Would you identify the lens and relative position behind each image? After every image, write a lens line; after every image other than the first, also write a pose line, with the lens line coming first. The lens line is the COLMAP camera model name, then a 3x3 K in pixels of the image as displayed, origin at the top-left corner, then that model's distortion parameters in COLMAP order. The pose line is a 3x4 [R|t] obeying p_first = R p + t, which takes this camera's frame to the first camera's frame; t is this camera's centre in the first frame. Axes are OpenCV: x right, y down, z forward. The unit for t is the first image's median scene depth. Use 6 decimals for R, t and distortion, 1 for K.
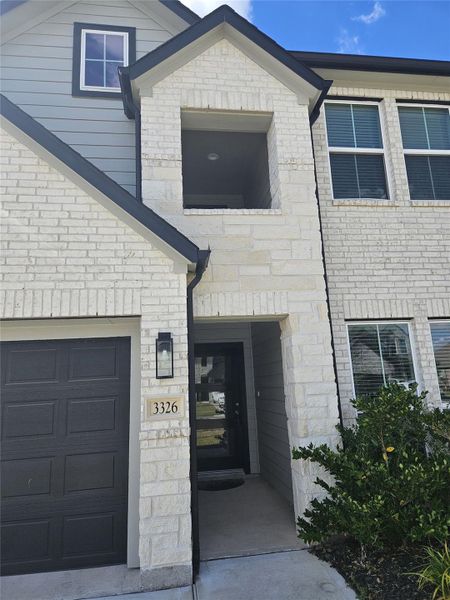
lens RADIAL K [[410.2, 0, 229.3], [0, 410.2, 299.6], [0, 0, 1]] dist [0.067702, -0.047409]
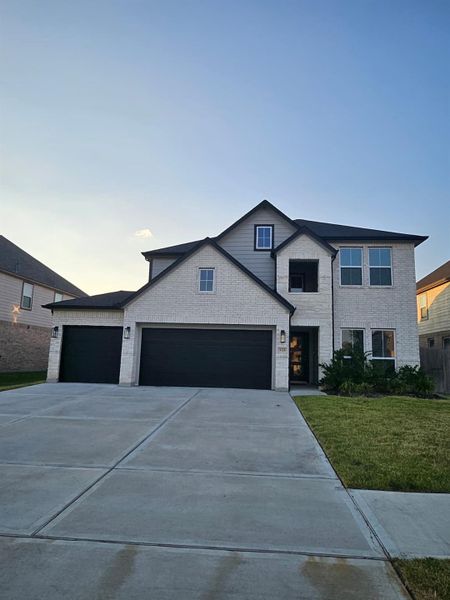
lens RADIAL K [[384.0, 0, 226.9], [0, 384.0, 301.1], [0, 0, 1]] dist [-0.001757, 0.006234]
pose [[0.971471, 0.039882, -0.233783, 0.131847], [-0.025643, 0.997644, 0.063634, -0.339901], [0.235770, -0.055824, 0.970204, -2.152519]]
